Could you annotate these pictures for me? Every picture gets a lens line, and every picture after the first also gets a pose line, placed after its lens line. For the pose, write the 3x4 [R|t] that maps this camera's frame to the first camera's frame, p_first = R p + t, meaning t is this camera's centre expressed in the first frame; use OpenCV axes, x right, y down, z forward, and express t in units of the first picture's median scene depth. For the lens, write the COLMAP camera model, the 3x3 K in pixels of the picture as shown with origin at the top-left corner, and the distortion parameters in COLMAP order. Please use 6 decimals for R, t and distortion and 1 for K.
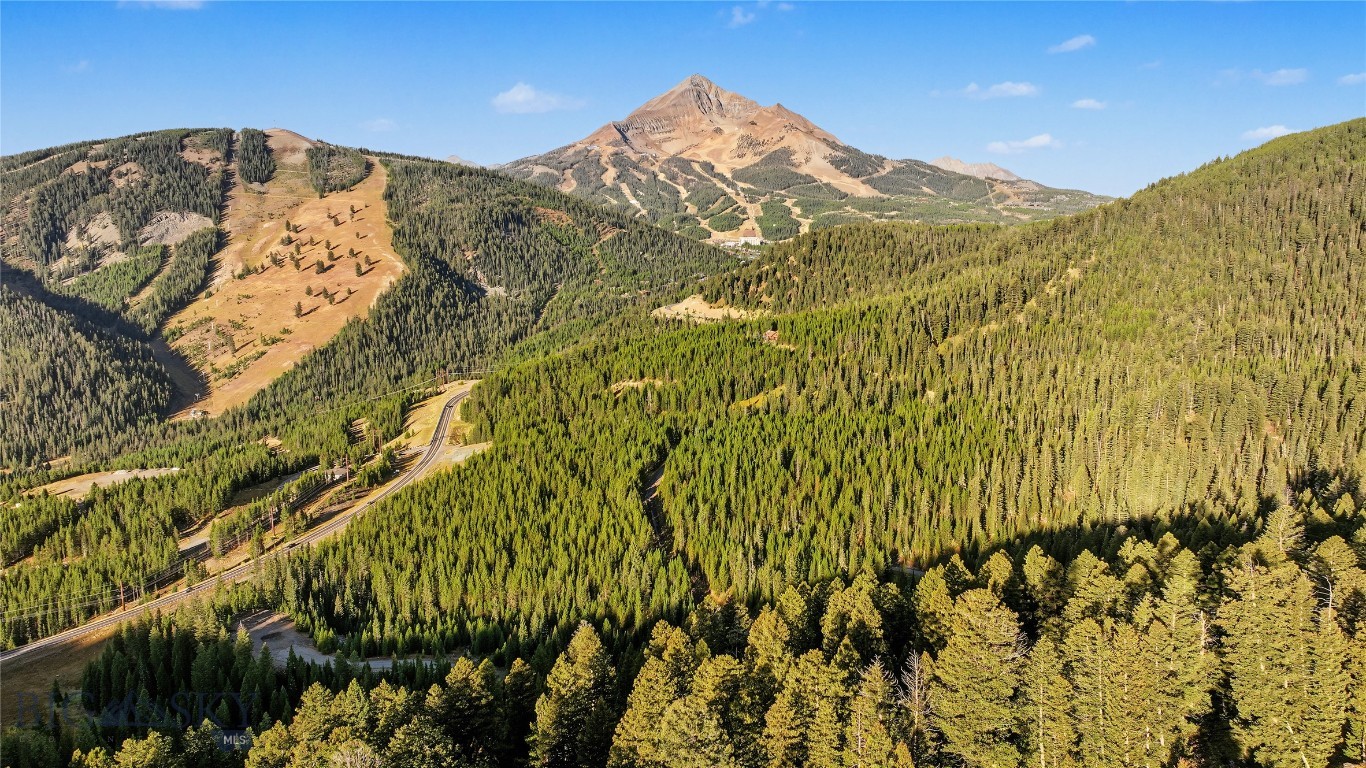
lens RADIAL K [[956.5, 0, 689.7], [0, 956.5, 382.9], [0, 0, 1]] dist [-0.001105, 0.015981]
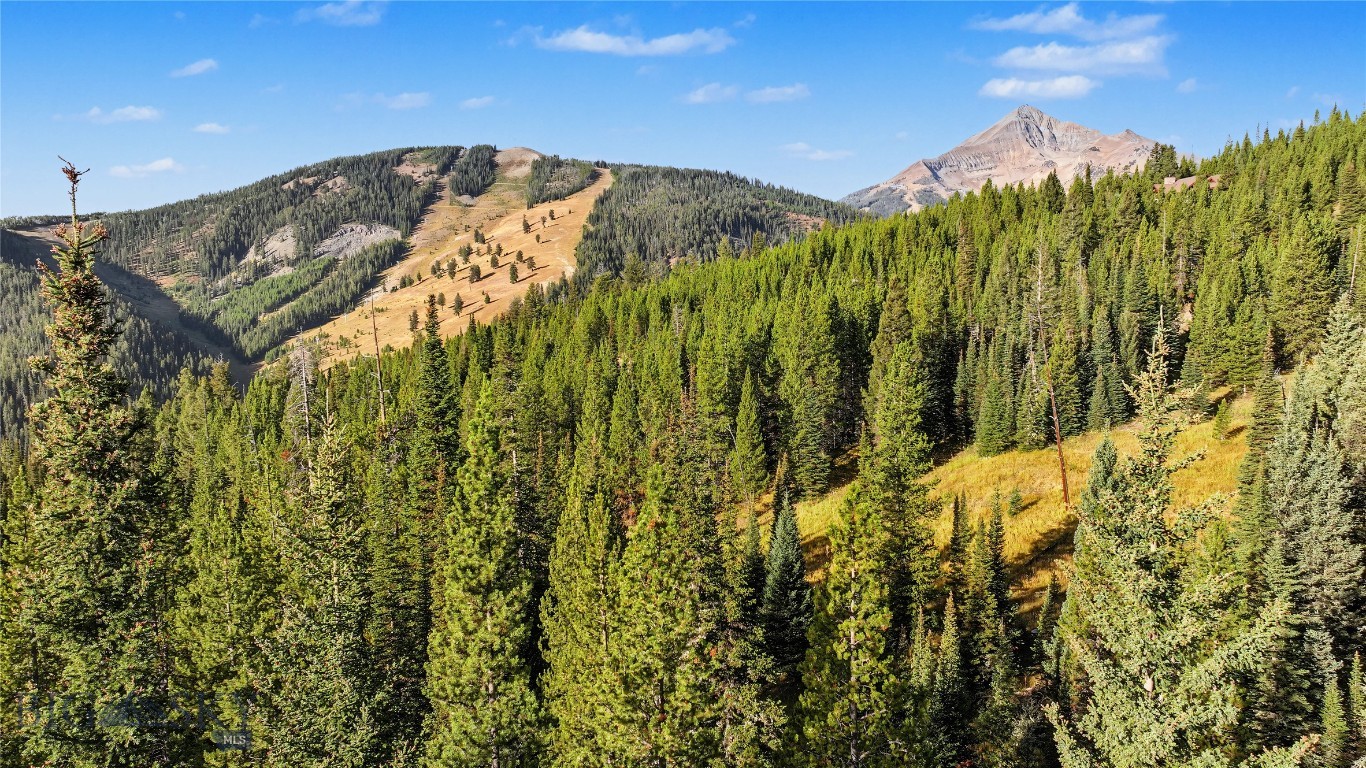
lens RADIAL K [[956.5, 0, 683.8], [0, 956.5, 379.3], [0, 0, 1]] dist [-0.001105, 0.015981]
pose [[0.943849, 0.019622, -0.329795, 0.017051], [-0.045275, 0.996499, -0.070284, 0.006122], [0.327262, 0.081269, 0.941433, 0.270720]]
